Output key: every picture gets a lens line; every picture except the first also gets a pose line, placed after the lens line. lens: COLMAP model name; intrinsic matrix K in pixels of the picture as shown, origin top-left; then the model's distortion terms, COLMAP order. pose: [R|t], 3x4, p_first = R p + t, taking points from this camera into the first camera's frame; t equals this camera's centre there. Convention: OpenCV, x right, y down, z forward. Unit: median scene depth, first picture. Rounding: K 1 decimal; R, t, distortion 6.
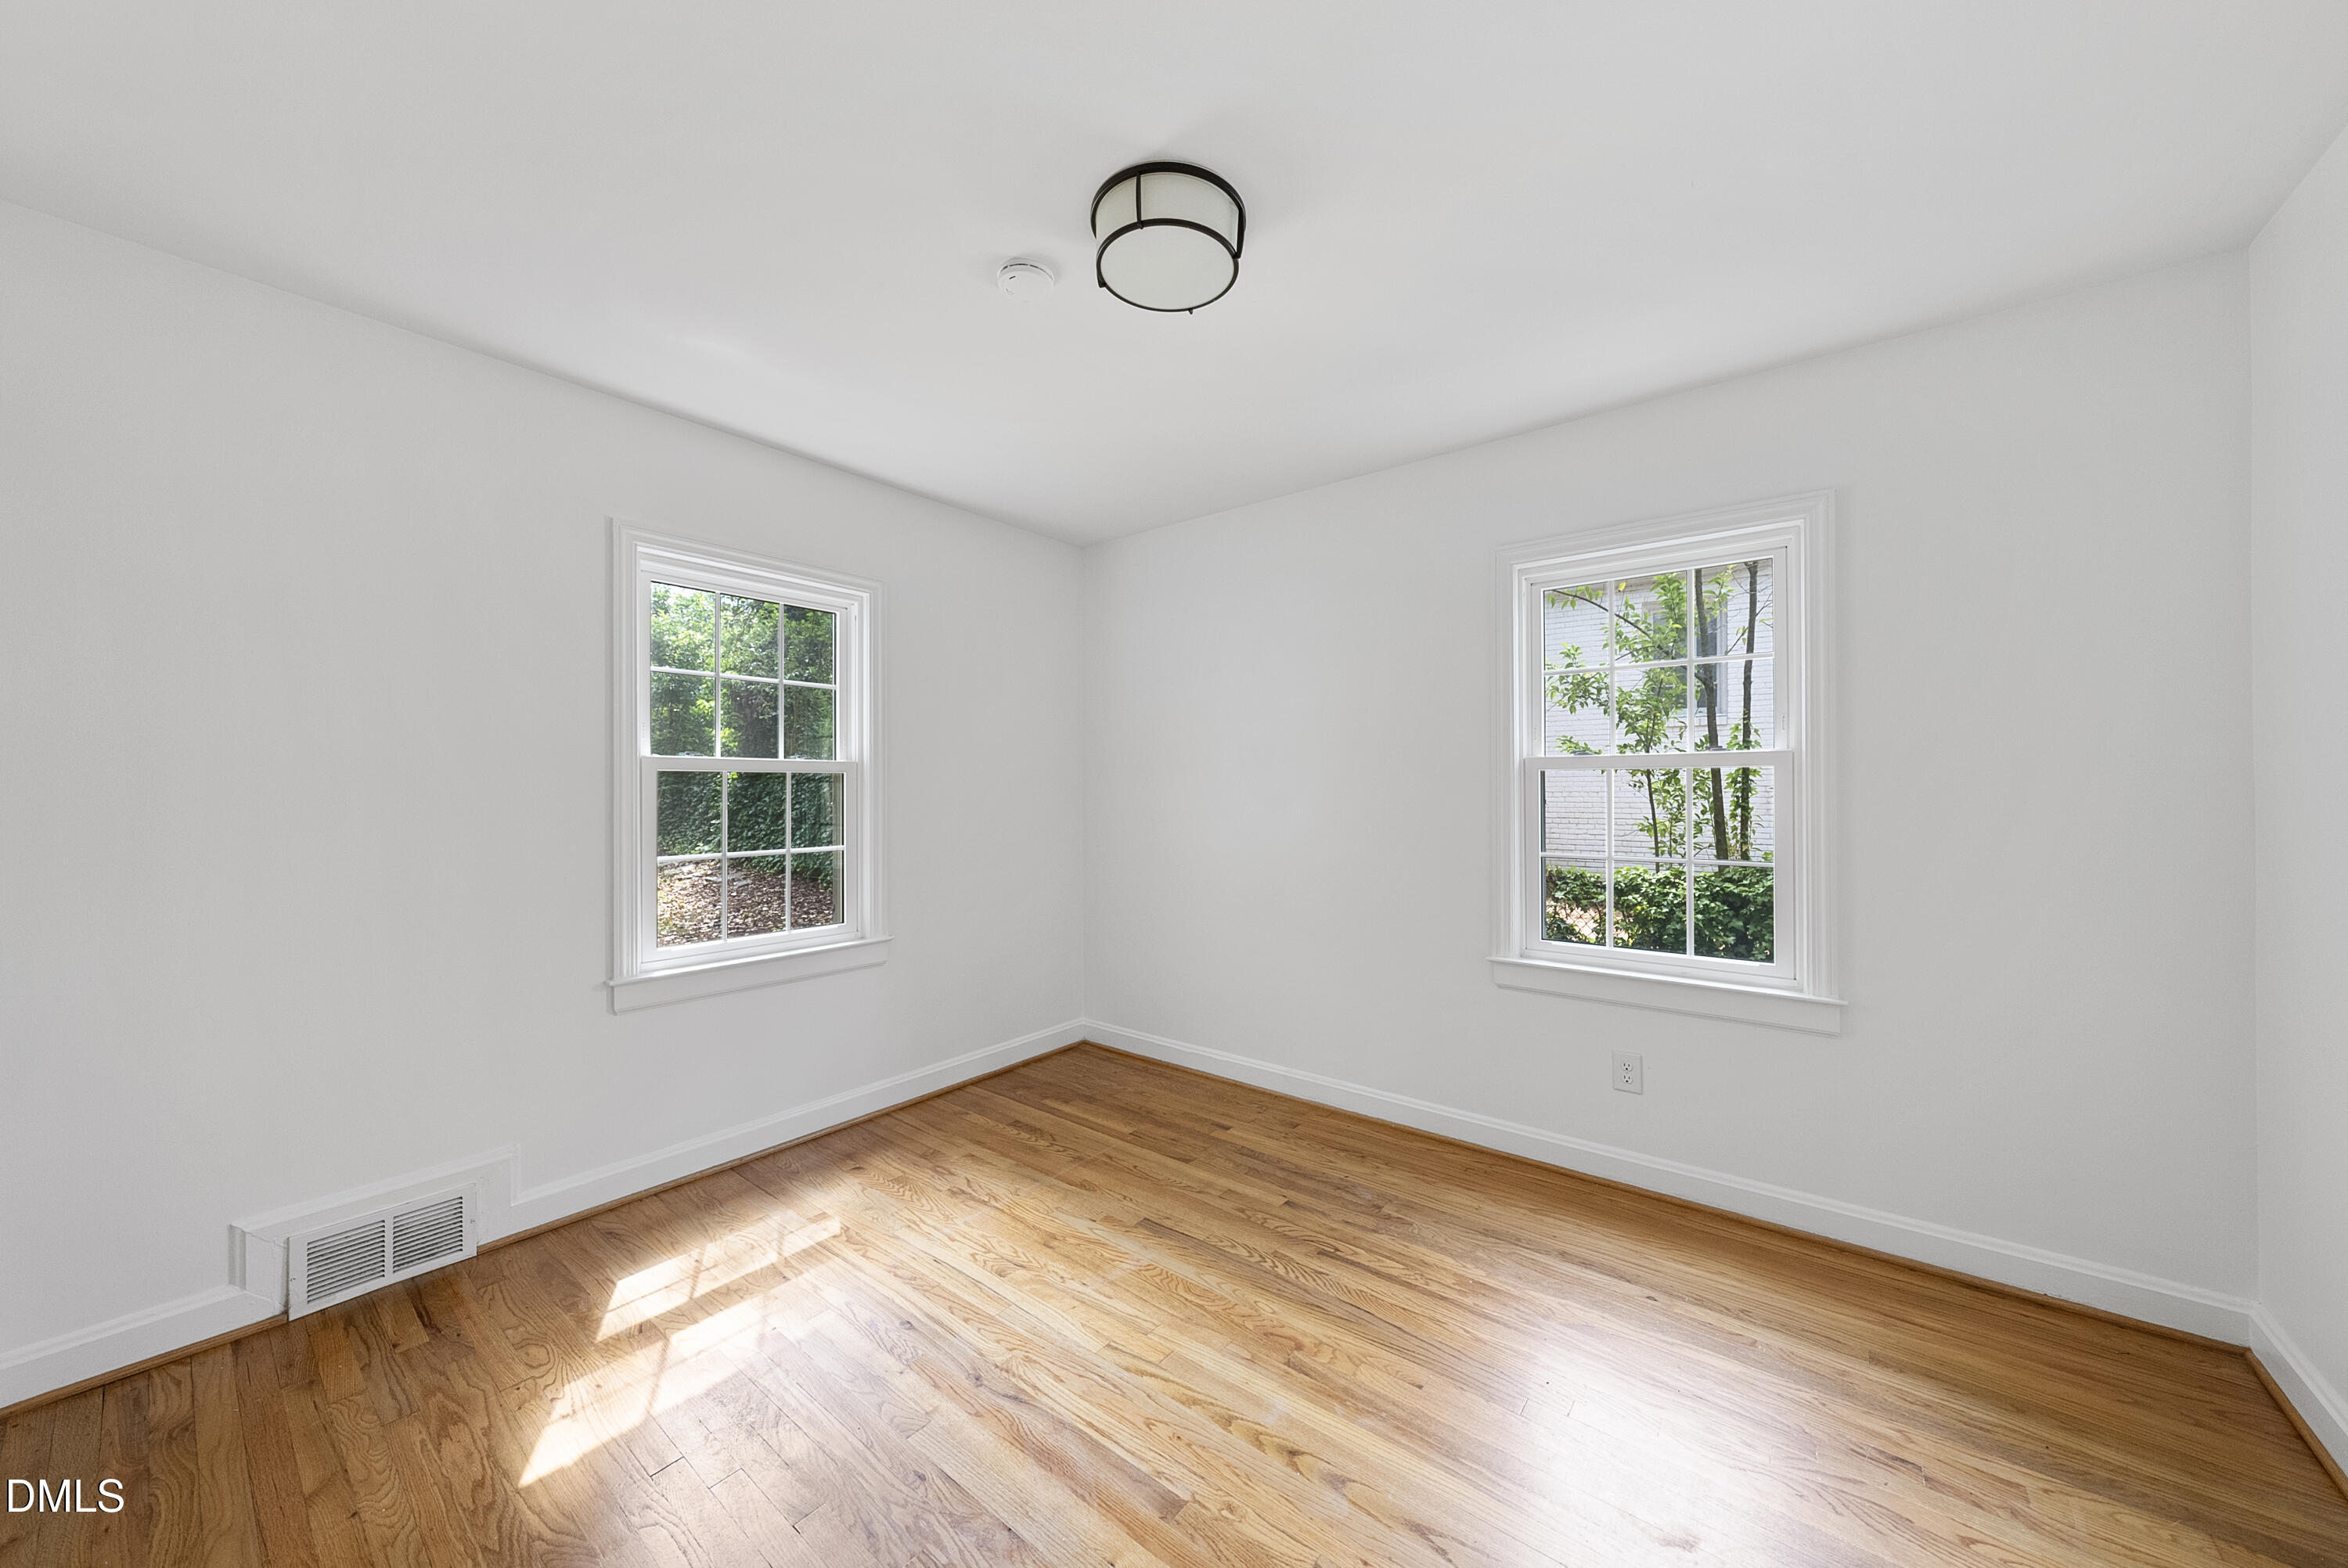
lens RADIAL K [[808.7, 0, 1176.8], [0, 808.7, 785.3], [0, 0, 1]] dist [-0.002210, -0.000385]
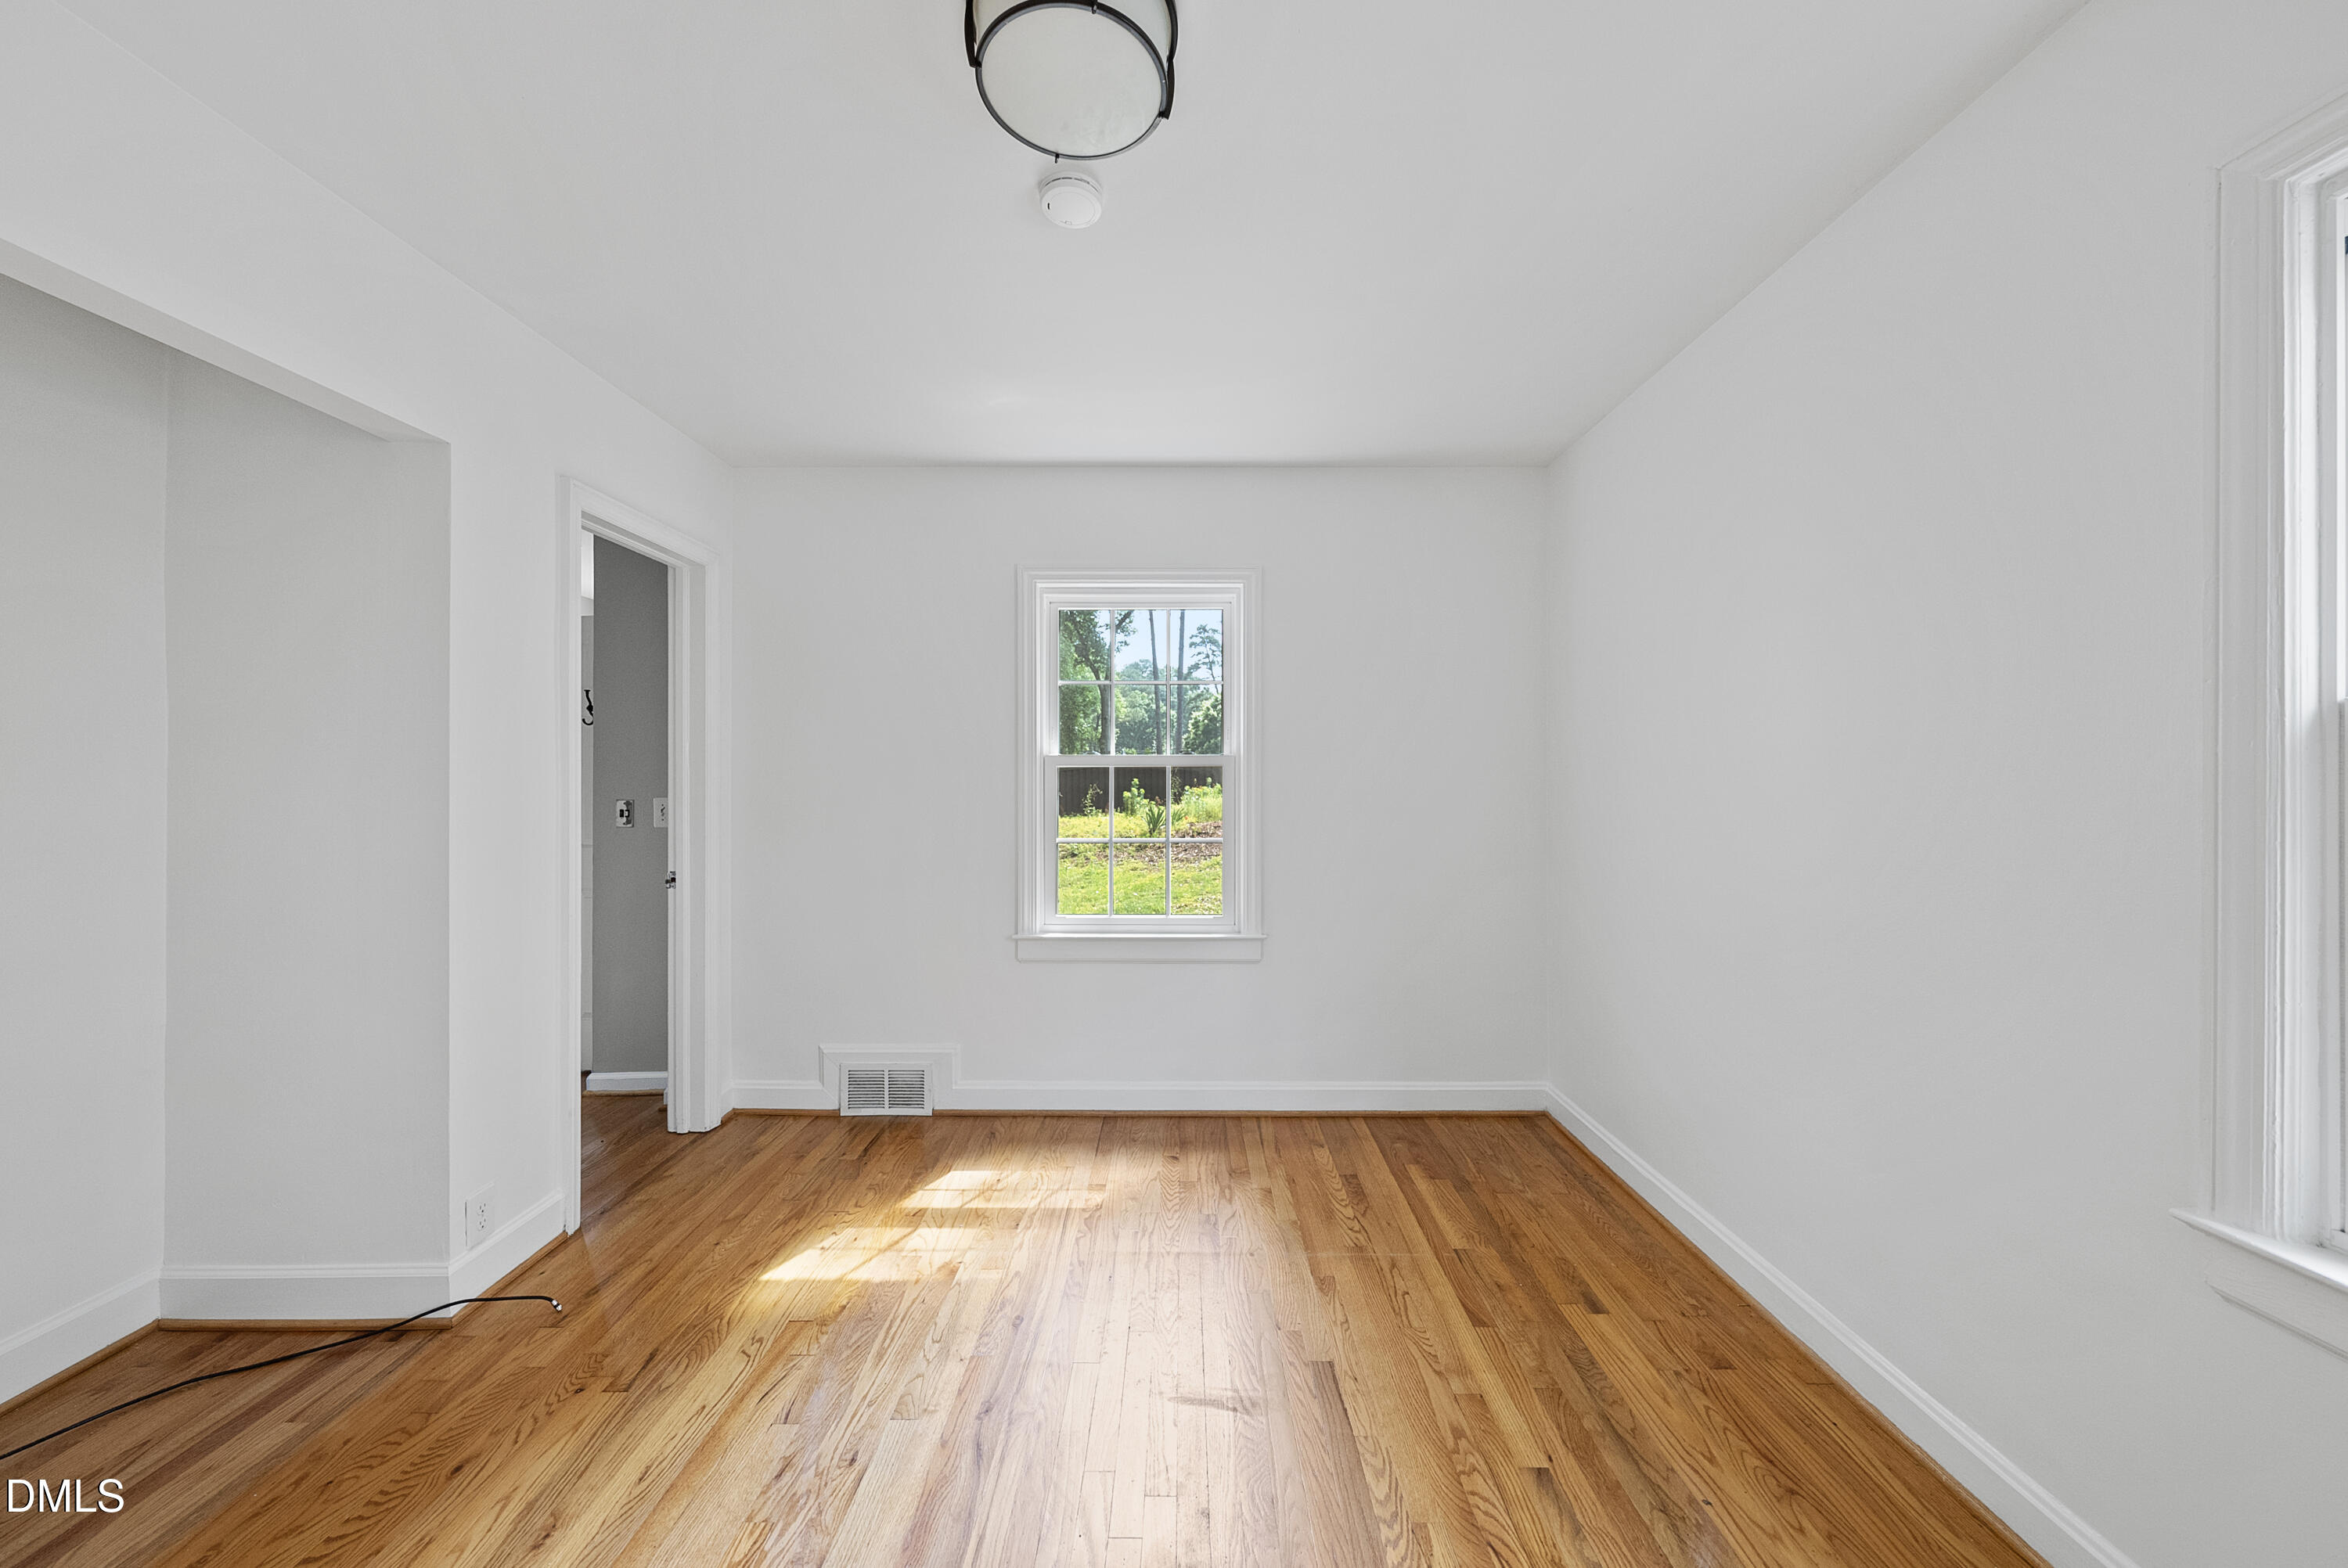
lens RADIAL K [[808.7, 0, 1176.8], [0, 808.7, 785.3], [0, 0, 1]] dist [-0.002210, -0.000385]
pose [[0.622243, 0.005934, -0.782802, 0.402935], [0.000002, 0.999971, 0.007582, 0.001034], [0.782824, -0.004720, 0.622225, 0.385161]]
